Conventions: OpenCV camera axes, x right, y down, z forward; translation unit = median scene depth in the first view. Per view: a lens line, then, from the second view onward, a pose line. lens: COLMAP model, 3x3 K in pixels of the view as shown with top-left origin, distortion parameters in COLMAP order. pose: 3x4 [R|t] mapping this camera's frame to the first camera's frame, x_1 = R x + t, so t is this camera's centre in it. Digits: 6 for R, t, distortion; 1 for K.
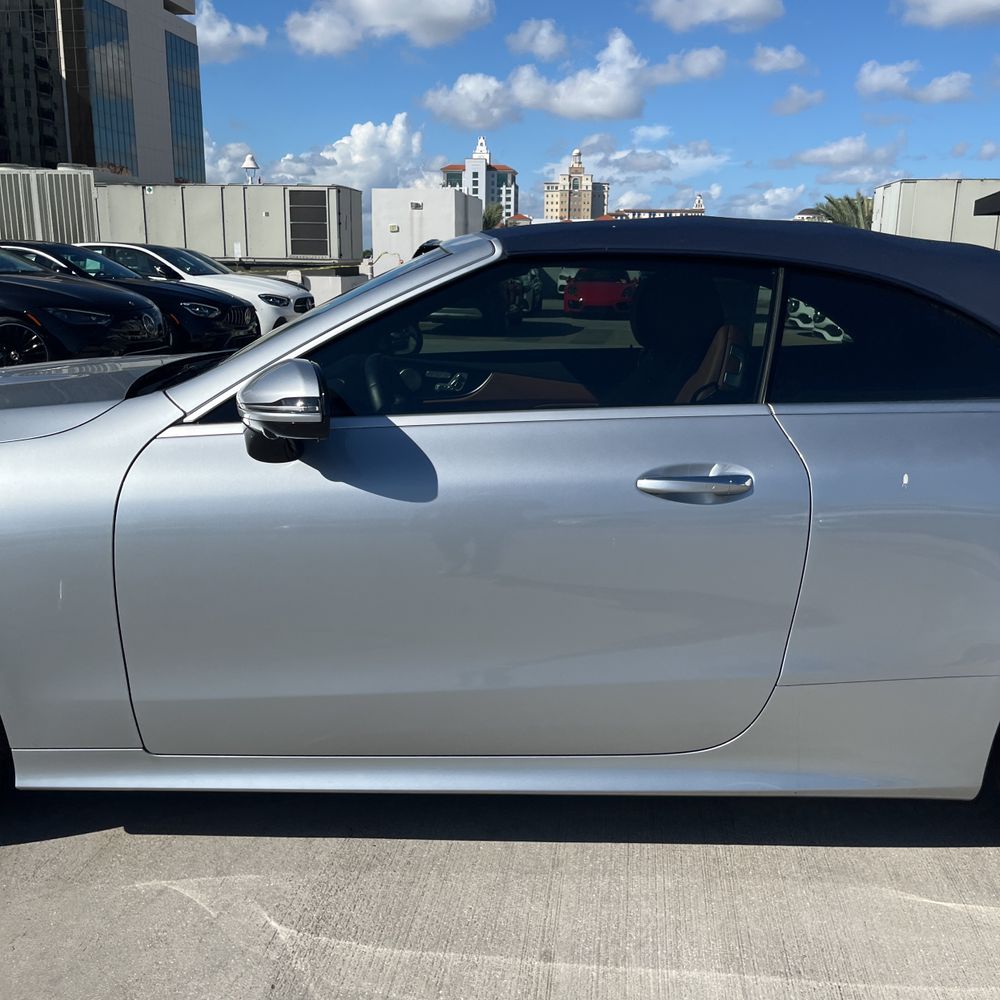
lens RADIAL K [[1020.9, 0, 502.1], [0, 1020.9, 501.5], [0, 0, 1]] dist [0.026201, 0.000000]
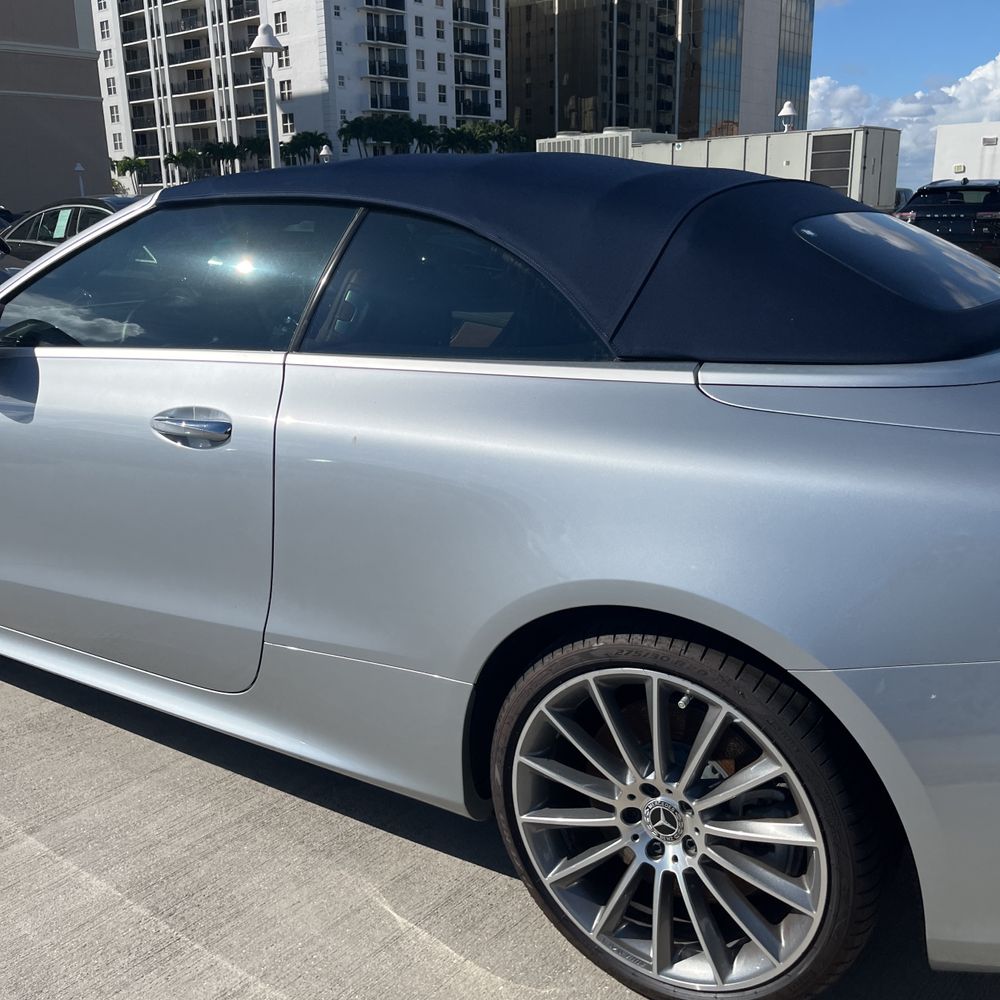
lens RADIAL K [[1020.9, 0, 505.0], [0, 1020.9, 505.1], [0, 0, 1]] dist [0.026201, 0.000000]
pose [[0.837553, 0.120927, -0.532806, 0.103222], [-0.096120, 0.992601, 0.074185, -0.004853], [0.537835, -0.010921, 0.842979, 0.032131]]
